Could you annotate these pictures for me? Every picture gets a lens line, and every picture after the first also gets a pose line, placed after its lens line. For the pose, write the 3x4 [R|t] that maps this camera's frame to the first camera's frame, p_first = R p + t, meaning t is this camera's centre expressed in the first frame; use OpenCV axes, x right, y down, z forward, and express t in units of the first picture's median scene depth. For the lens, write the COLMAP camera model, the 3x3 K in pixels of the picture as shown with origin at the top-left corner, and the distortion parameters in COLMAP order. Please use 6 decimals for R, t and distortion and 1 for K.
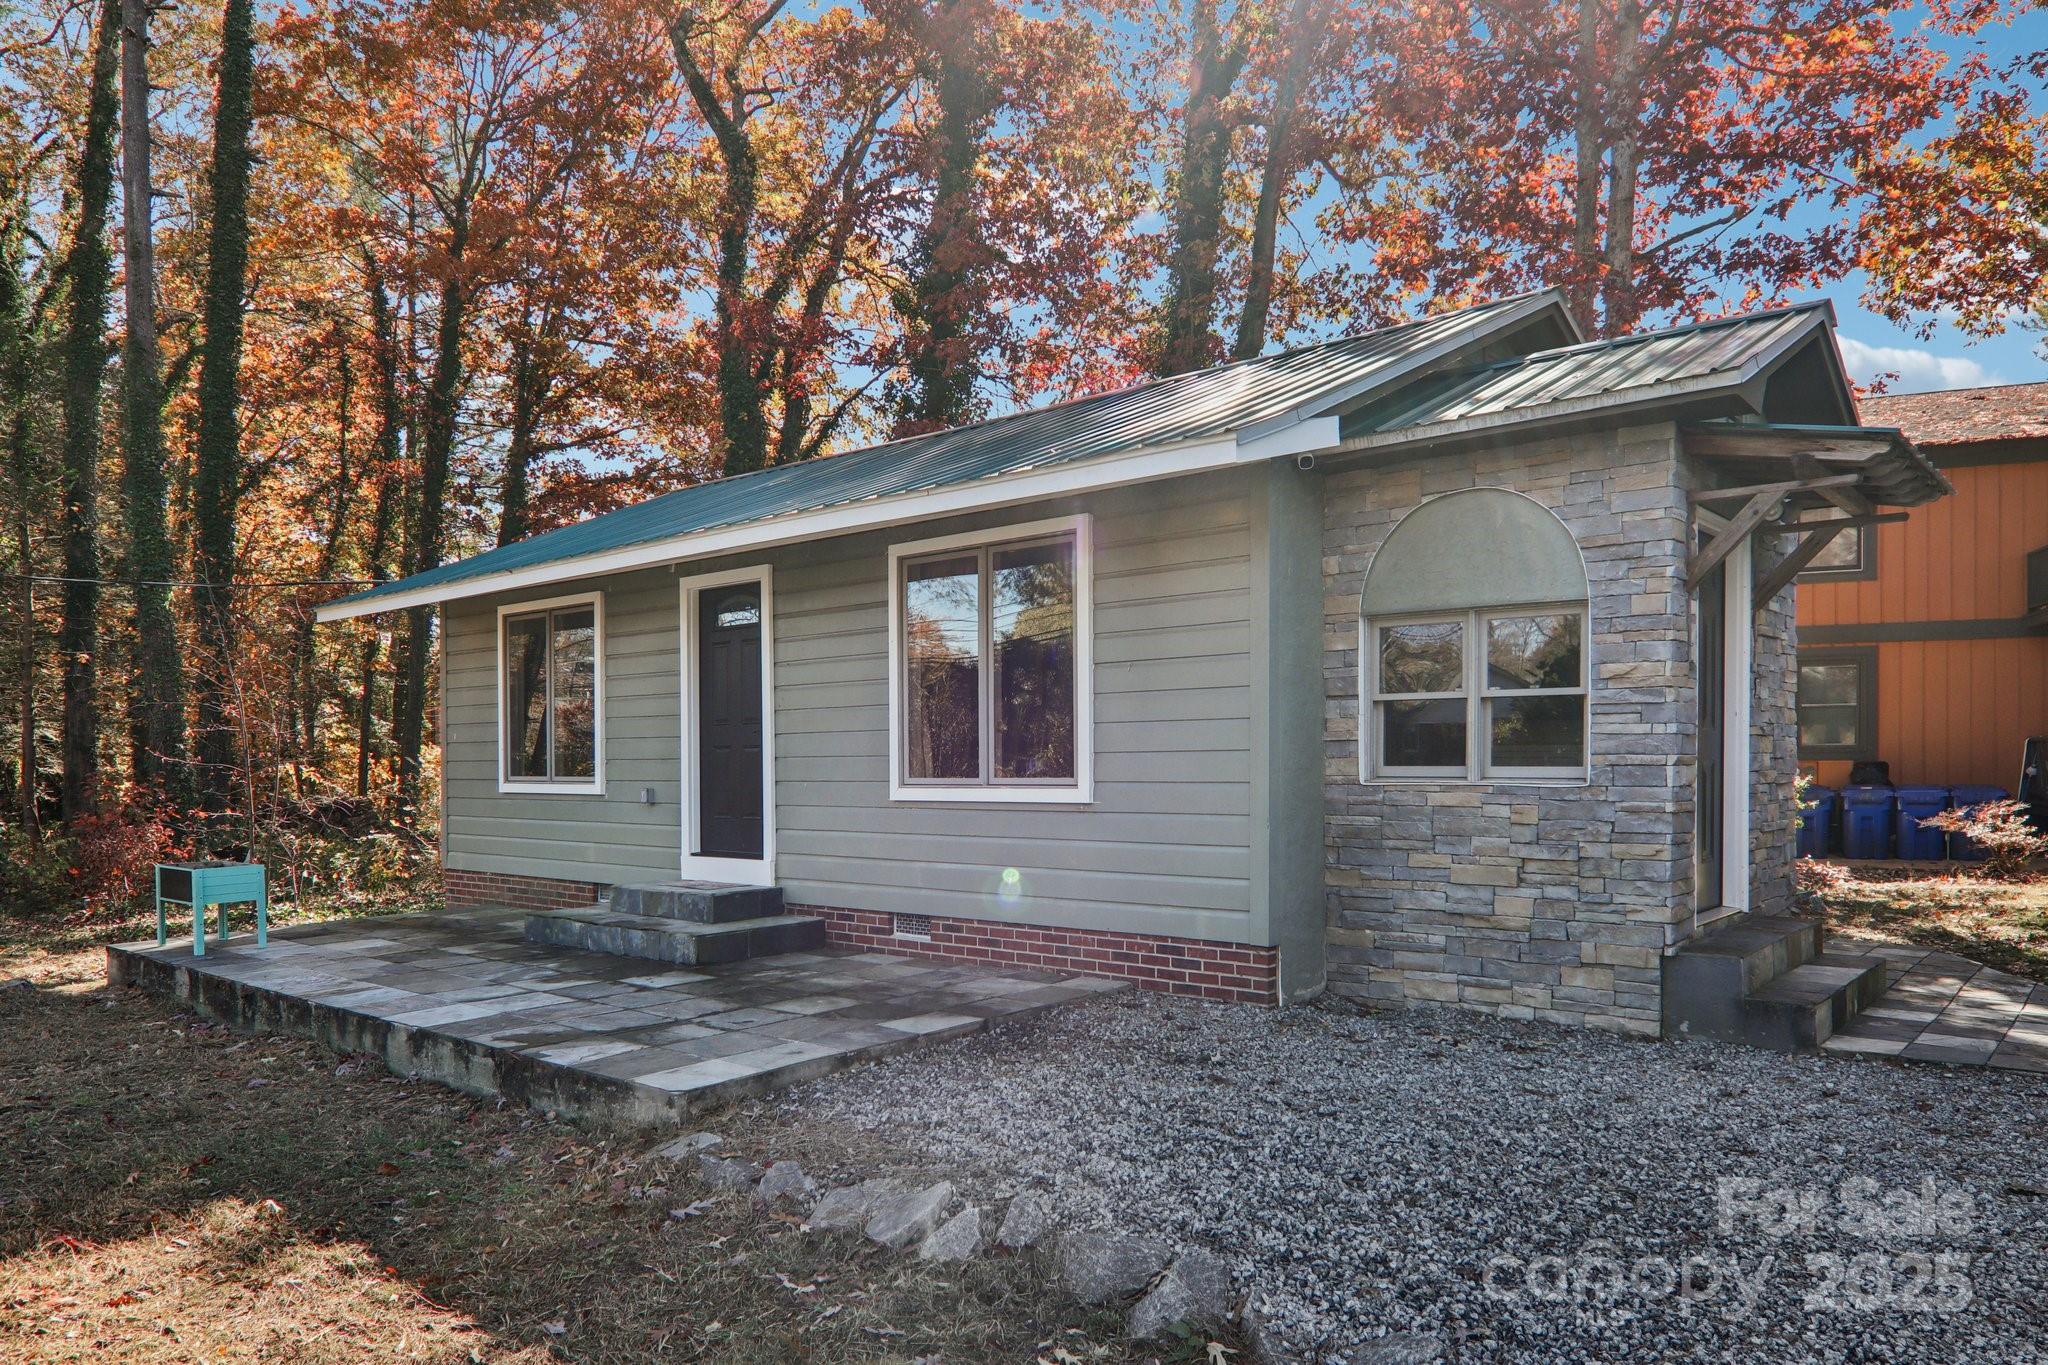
lens RADIAL K [[1340.1, 0, 1035.9], [0, 1340.1, 764.6], [0, 0, 1]] dist [-0.002369, -0.003528]
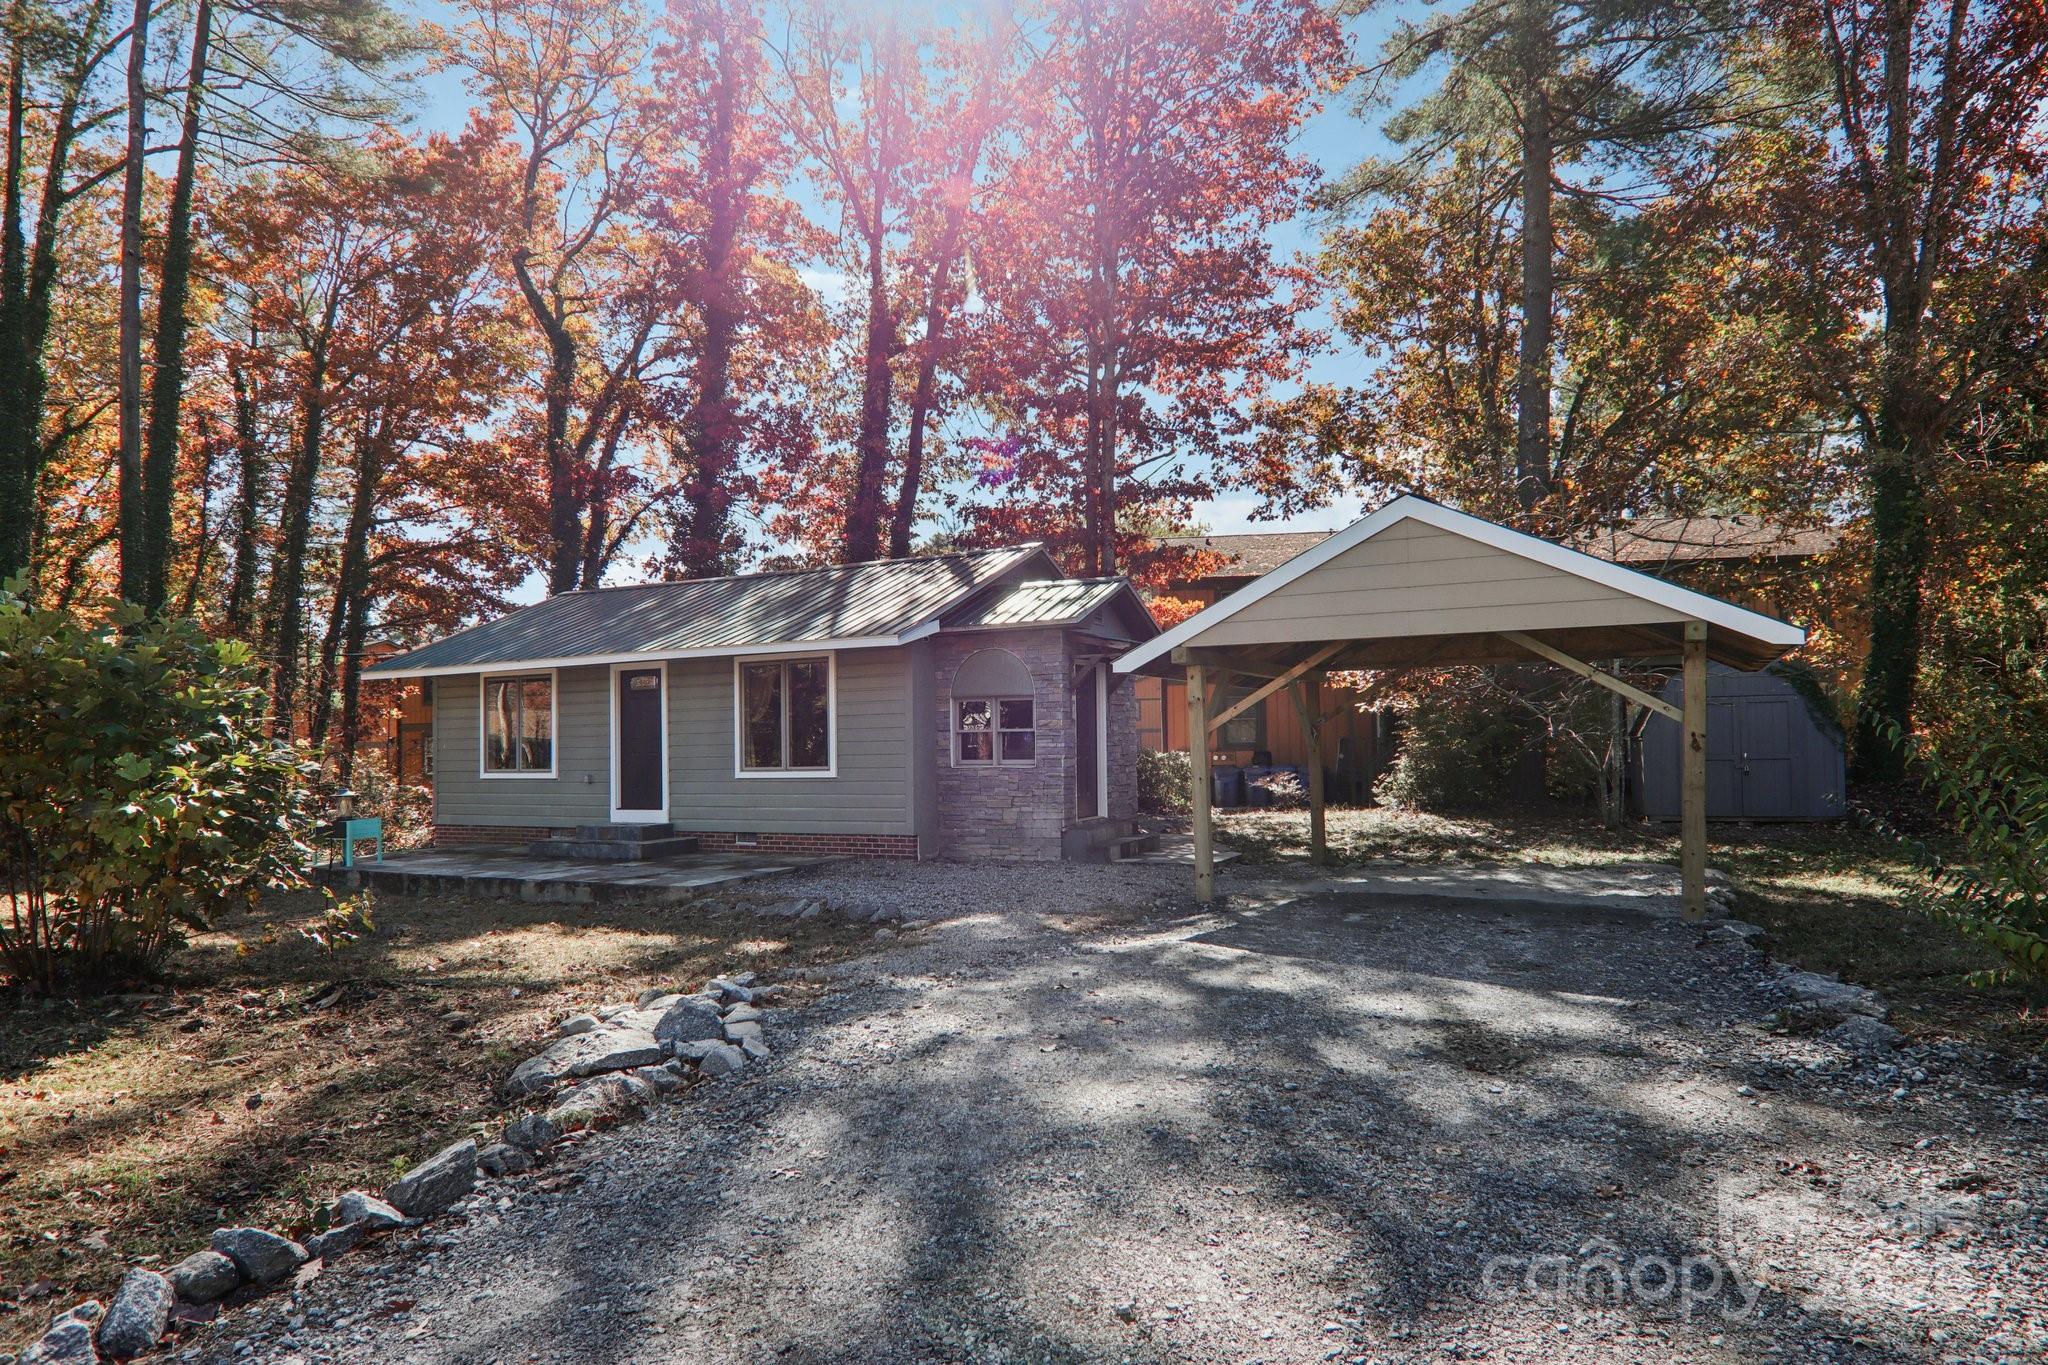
lens RADIAL K [[1162.6, 0, 1020.6], [0, 1162.6, 747.7], [0, 0, 1]] dist [-0.002027, -0.013649]
pose [[0.969324, -0.007629, 0.245668, -0.141861], [0.008768, 0.999955, -0.003540, -0.011965], [-0.245630, 0.005586, 0.969348, -1.000085]]
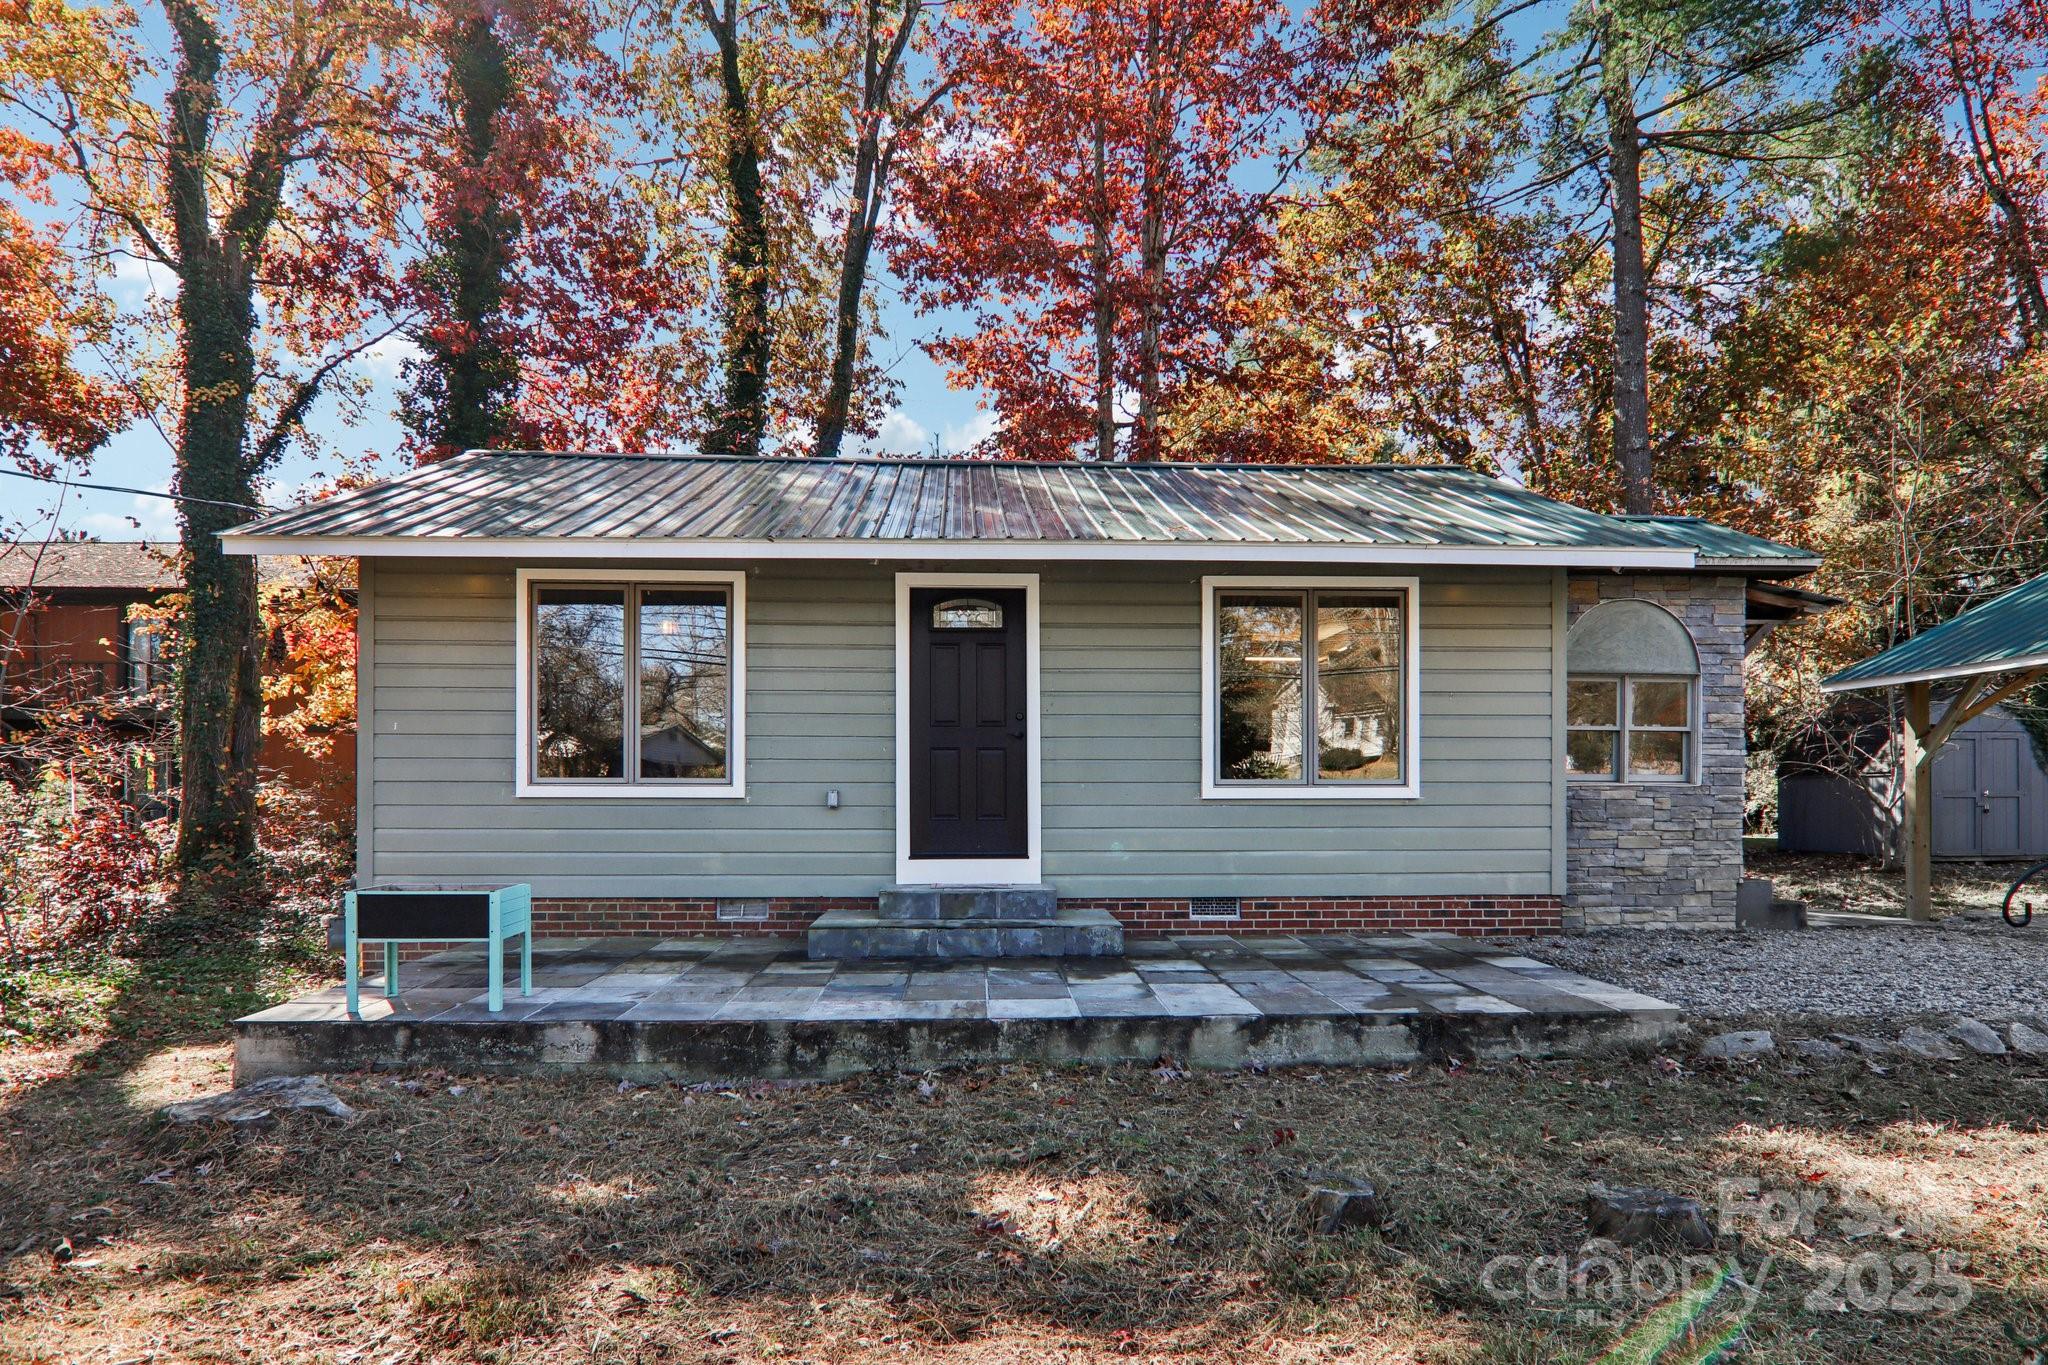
lens RADIAL K [[1162.6, 0, 1020.6], [0, 1162.6, 747.7], [0, 0, 1]] dist [-0.002027, -0.013649]
pose [[0.742770, 0.020341, 0.669237, -1.027673], [-0.009107, 0.999753, -0.020279, 0.005527], [-0.669484, 0.008968, 0.742772, 0.426544]]
